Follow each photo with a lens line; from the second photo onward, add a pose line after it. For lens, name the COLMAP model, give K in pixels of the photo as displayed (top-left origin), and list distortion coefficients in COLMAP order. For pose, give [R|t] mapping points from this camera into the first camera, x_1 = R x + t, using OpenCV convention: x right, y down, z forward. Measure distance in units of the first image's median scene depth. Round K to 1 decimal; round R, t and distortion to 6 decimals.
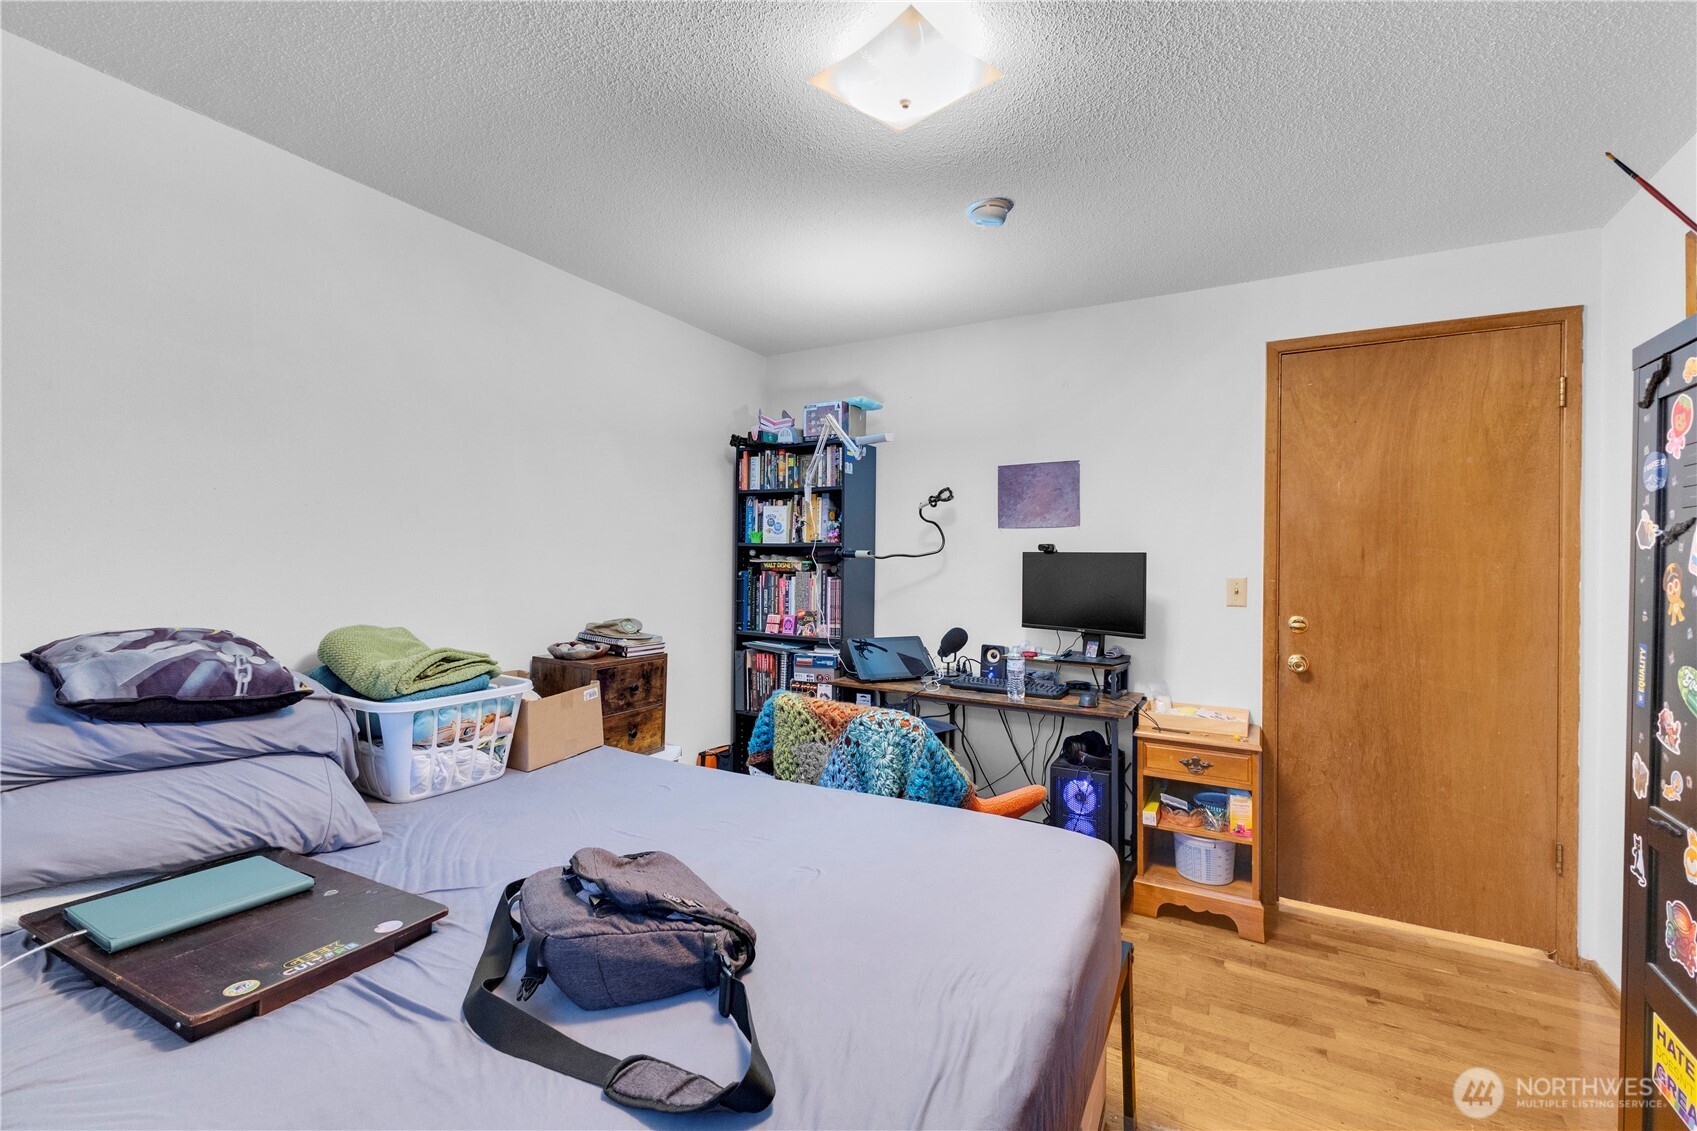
lens RADIAL K [[726.3, 0, 849.7], [0, 726.3, 558.6], [0, 0, 1]] dist [0.007881, 0.000643]
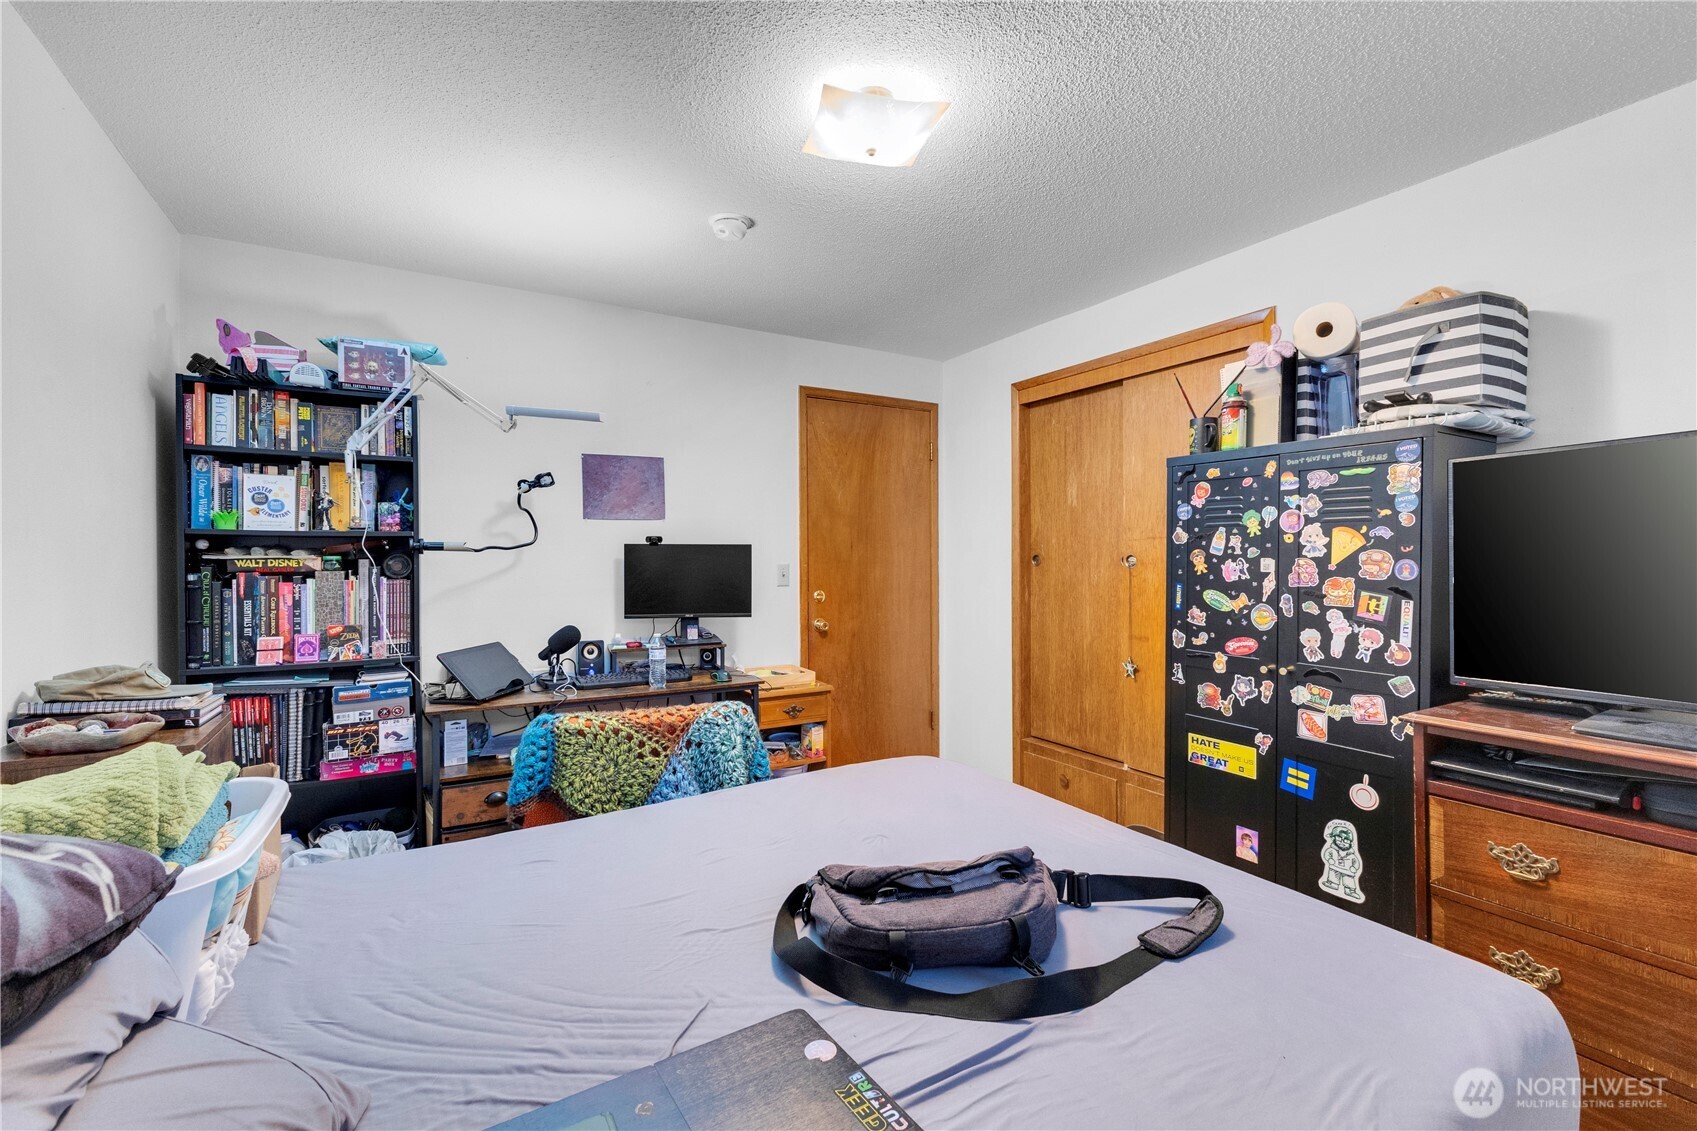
lens RADIAL K [[726.3, 0, 847.8], [0, 726.3, 560.9], [0, 0, 1]] dist [0.007881, 0.000643]
pose [[0.508354, -0.020115, 0.860913, -0.439762], [0.006353, 0.999788, 0.019609, -0.003144], [-0.861125, -0.004499, 0.508374, 0.212042]]
